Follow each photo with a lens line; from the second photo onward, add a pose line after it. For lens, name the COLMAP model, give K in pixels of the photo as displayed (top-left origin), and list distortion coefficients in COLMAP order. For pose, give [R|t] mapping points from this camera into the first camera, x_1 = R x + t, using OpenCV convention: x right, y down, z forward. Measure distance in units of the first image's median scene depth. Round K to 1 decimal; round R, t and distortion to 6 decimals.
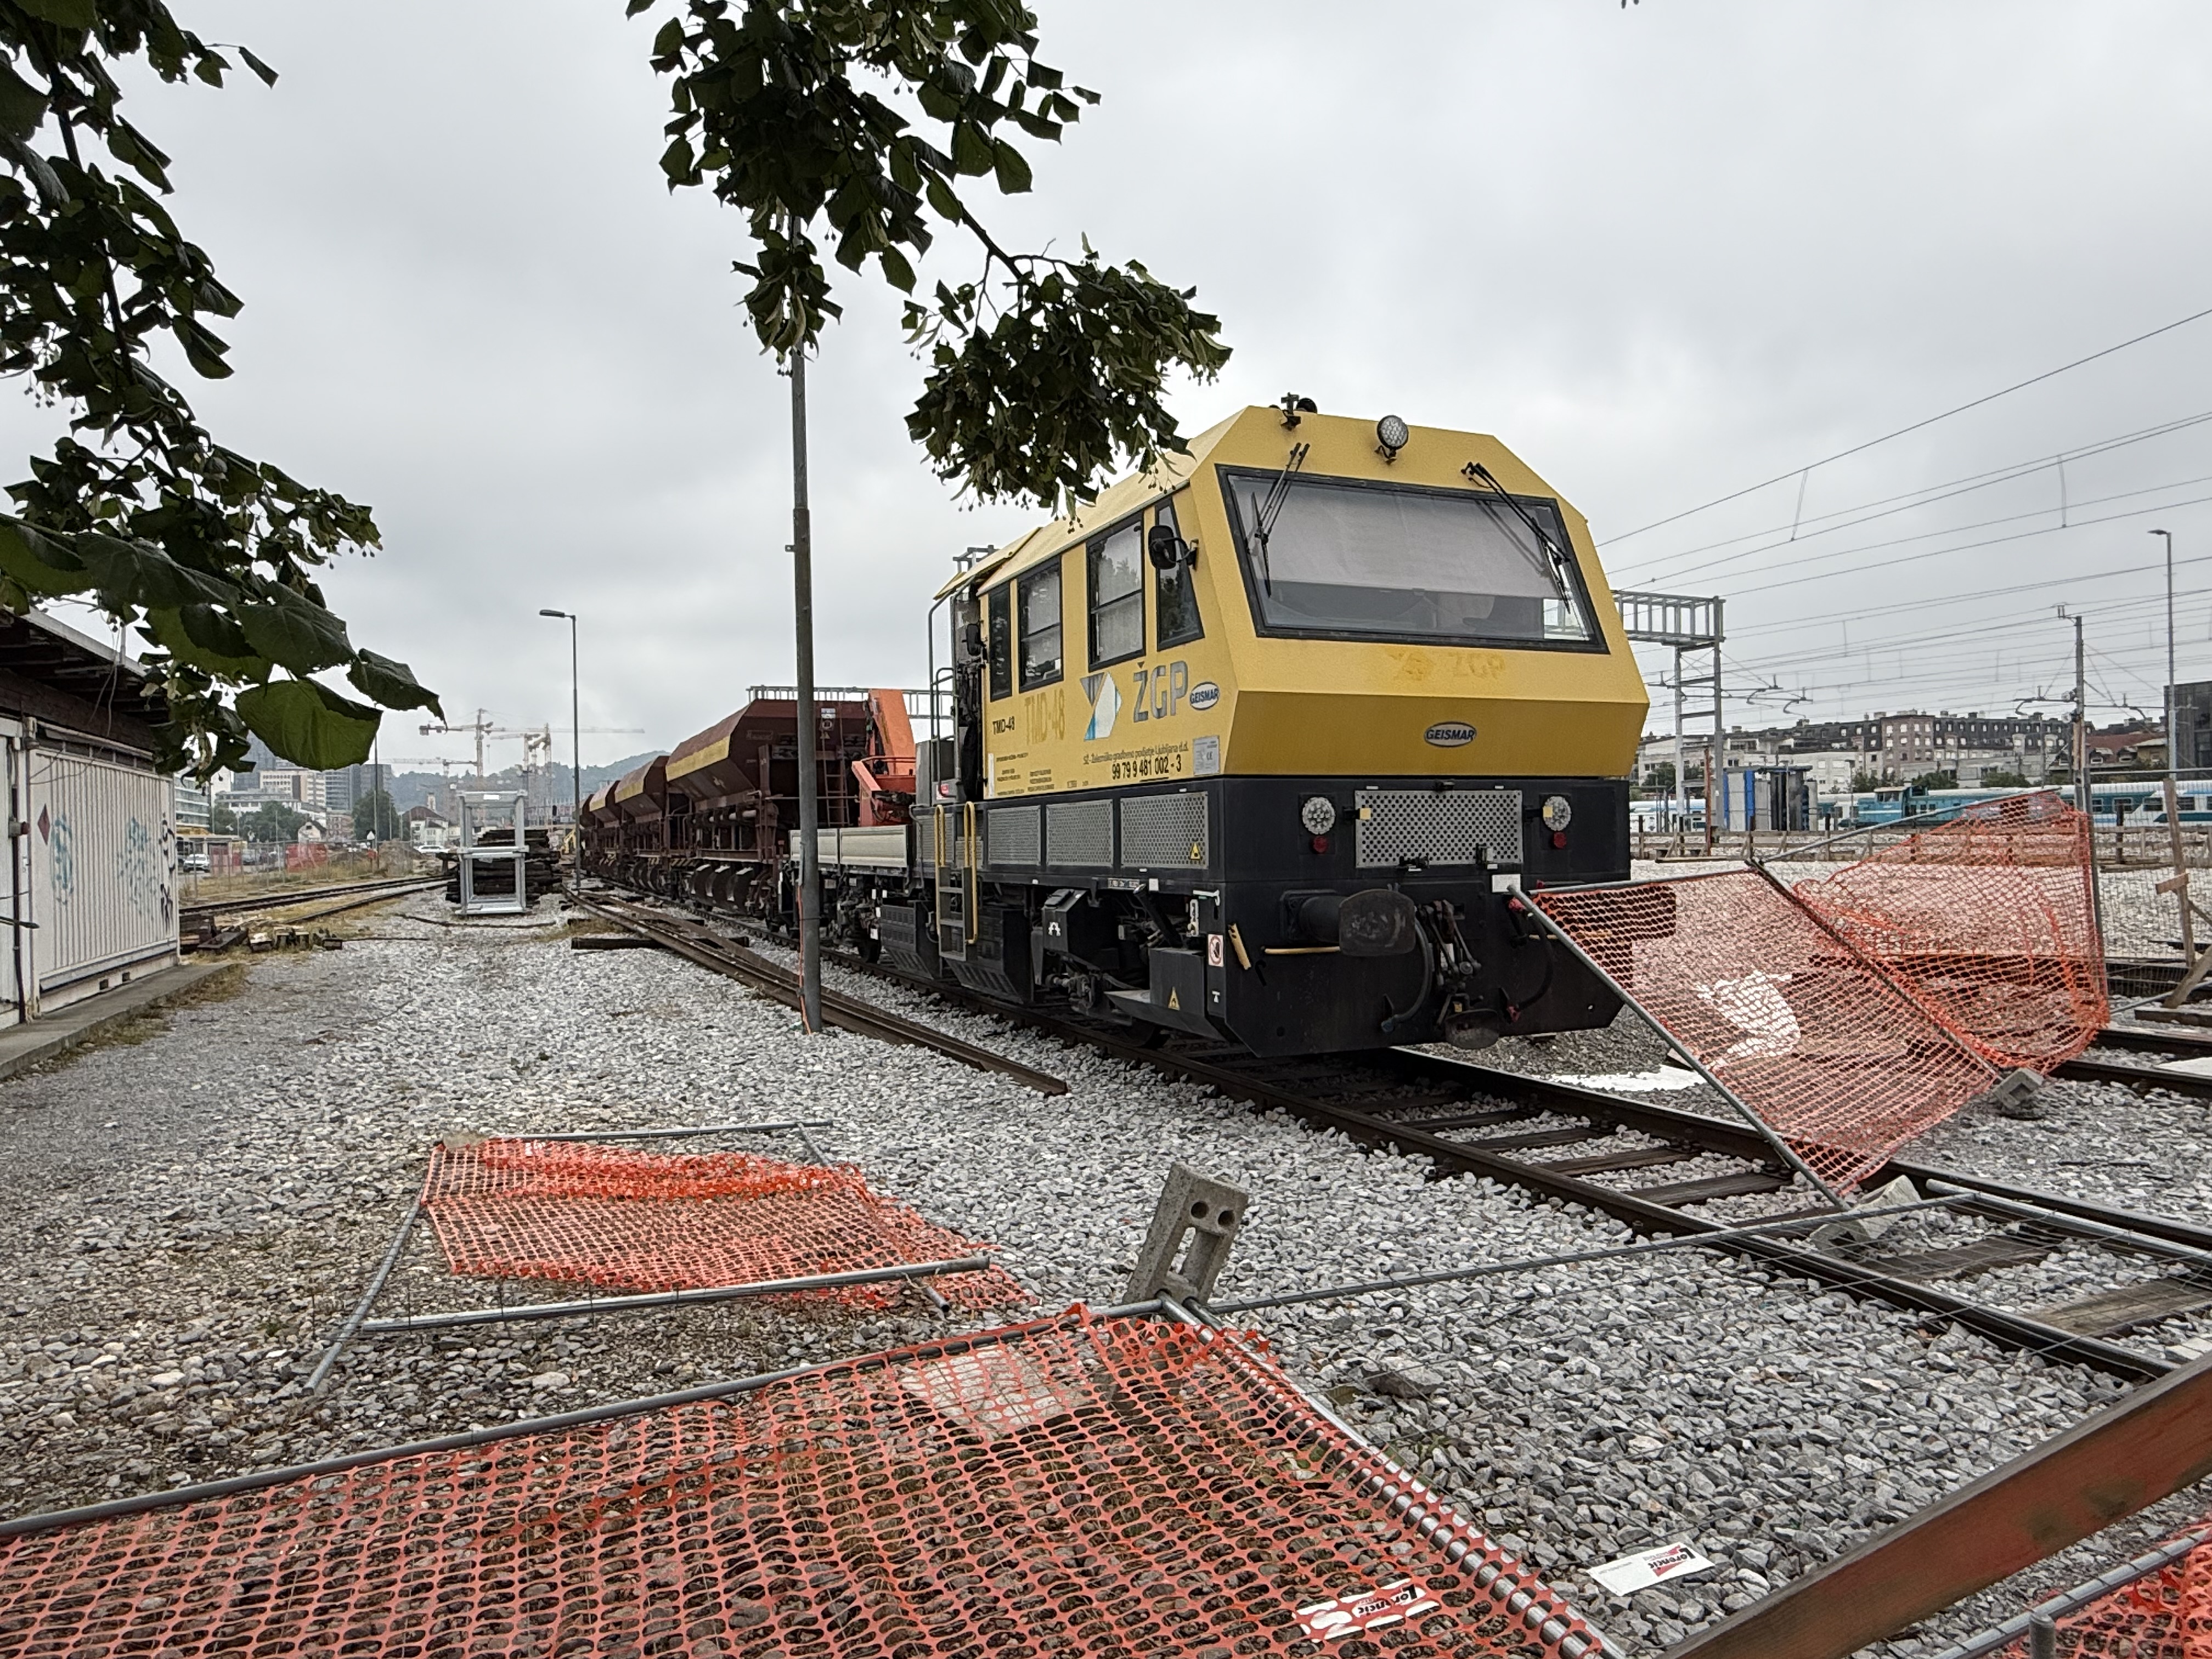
lens RADIAL K [[1418.4, 0, 1108.5], [0, 1418.4, 833.2], [0, 0, 1]] dist [-0.006980, -0.001549]
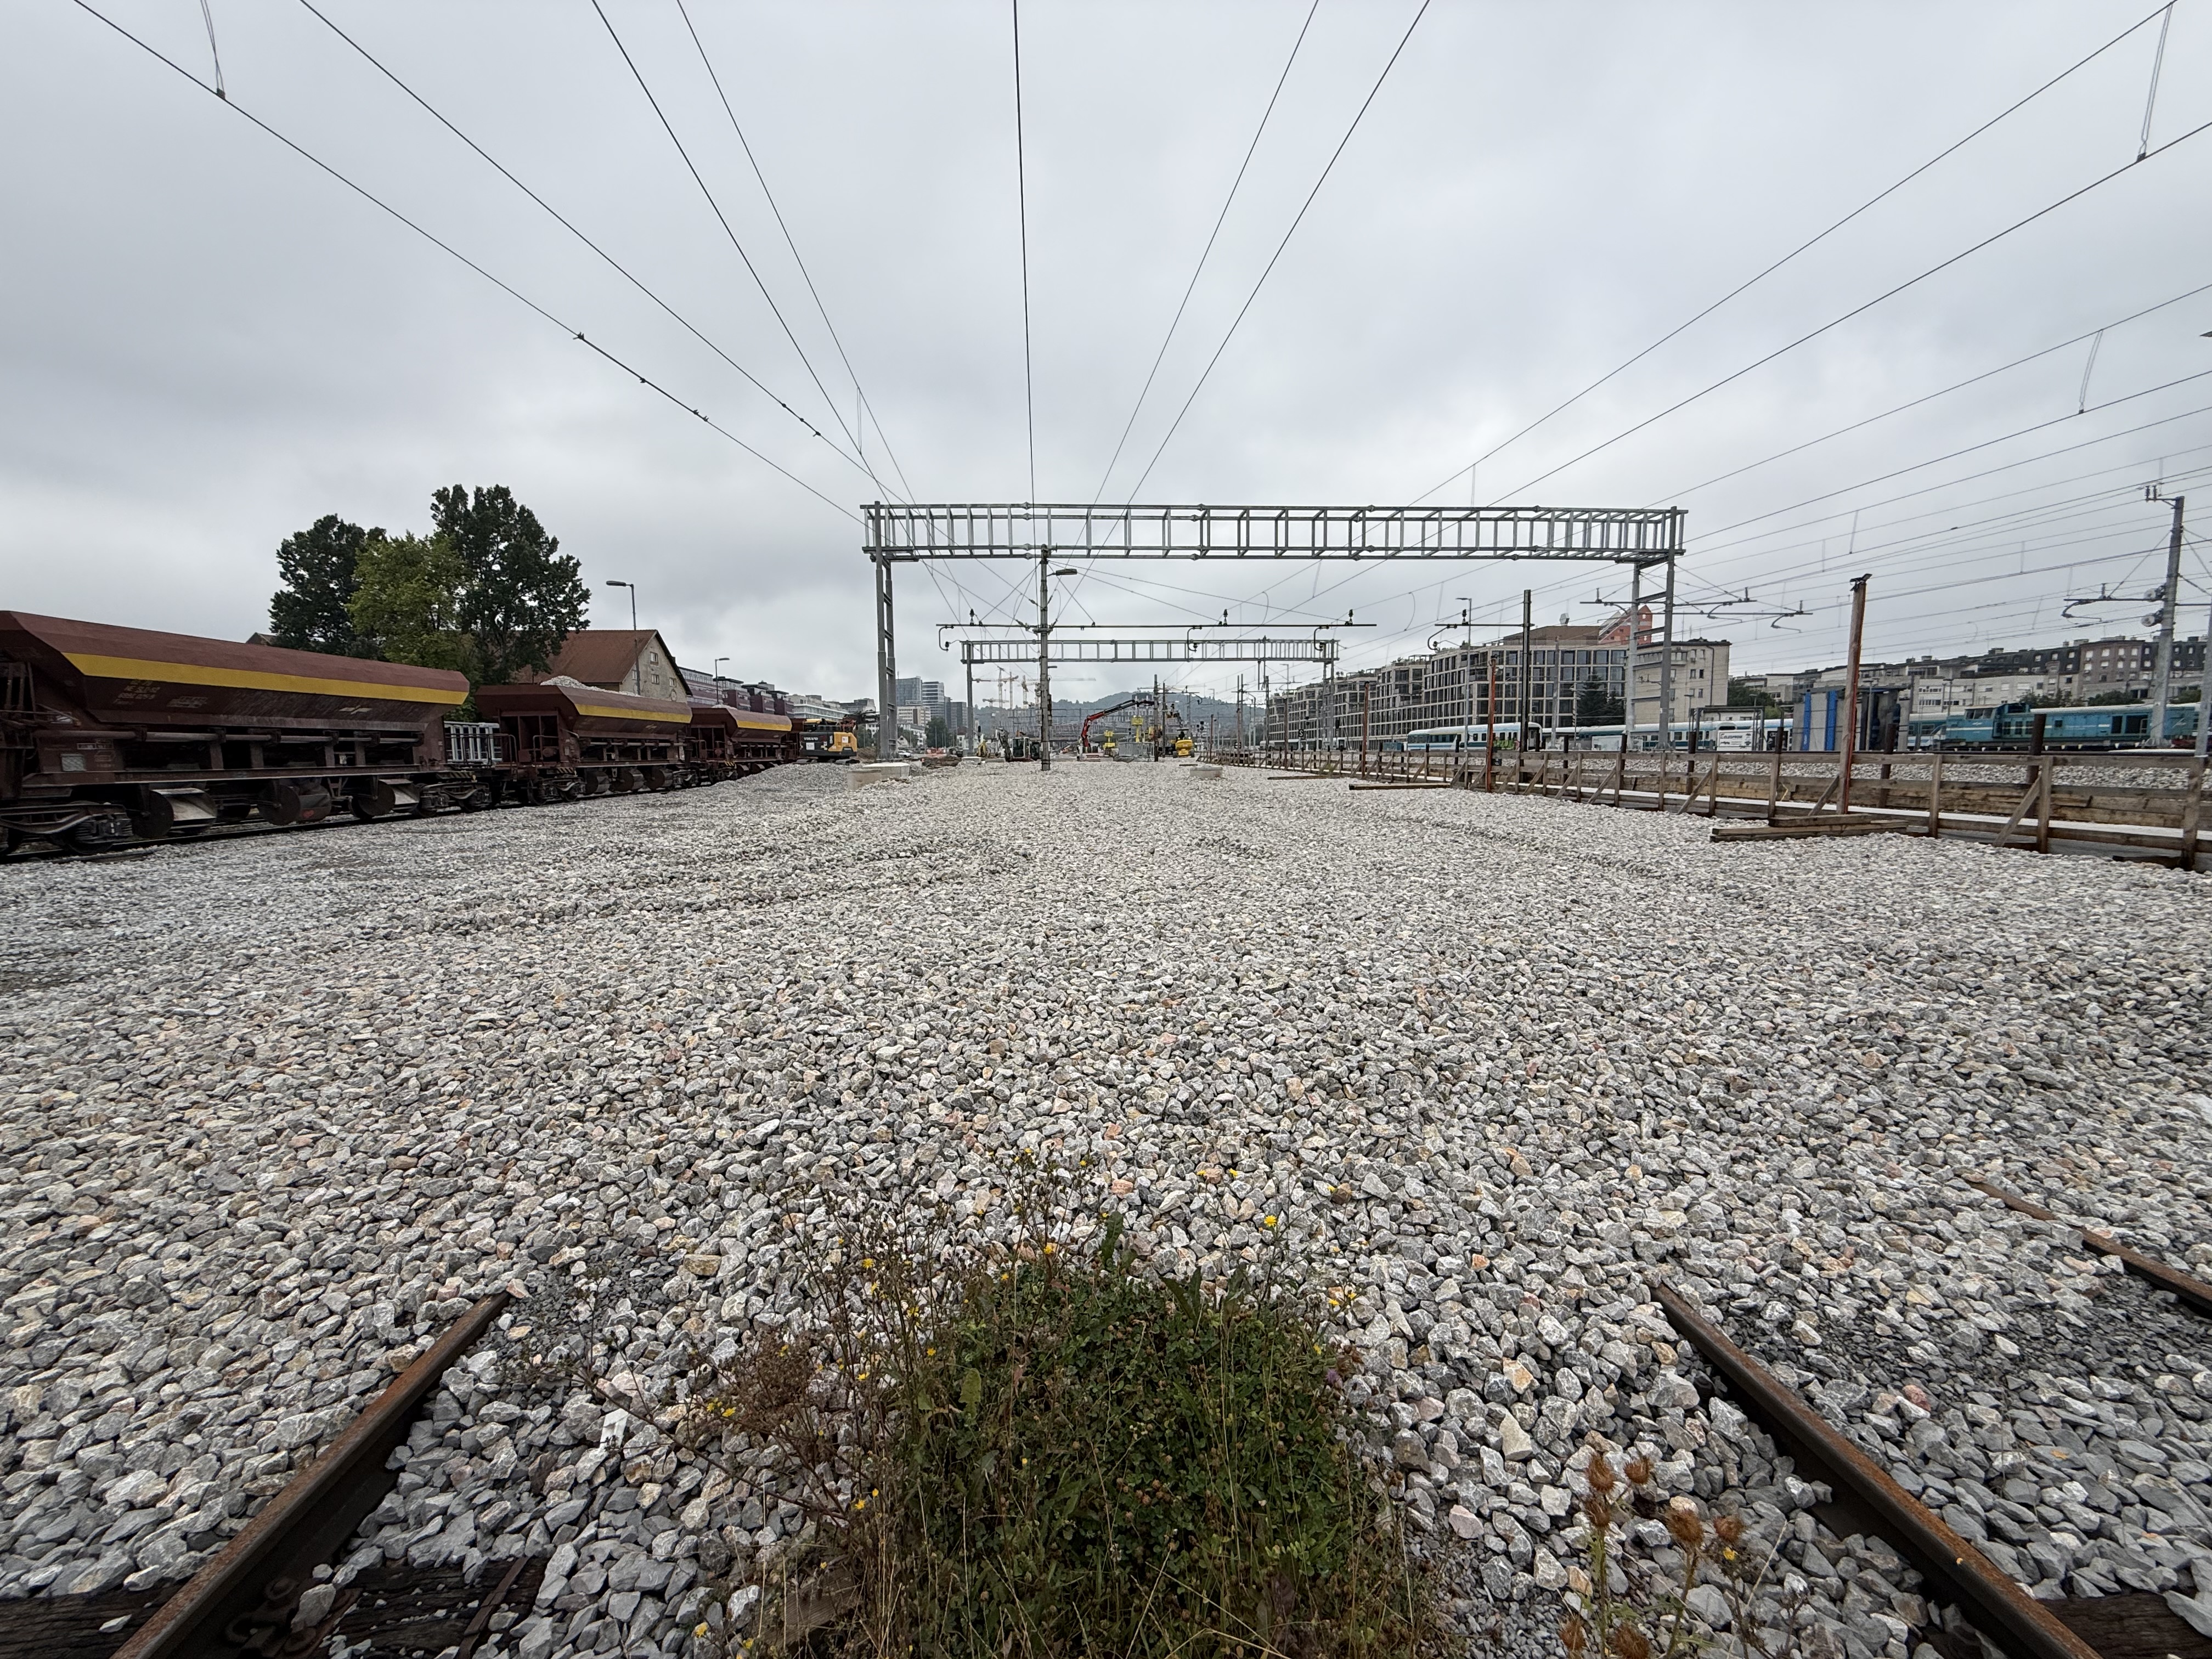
lens RADIAL K [[891.6, 0, 1092.5], [0, 891.6, 835.0], [0, 0, 1]] dist [-0.007433, 0.000349]
pose [[0.937459, 0.038682, -0.345940, 0.088843], [-0.002839, 0.994623, 0.103521, -0.001688], [0.348084, -0.096064, 0.932528, 0.087317]]
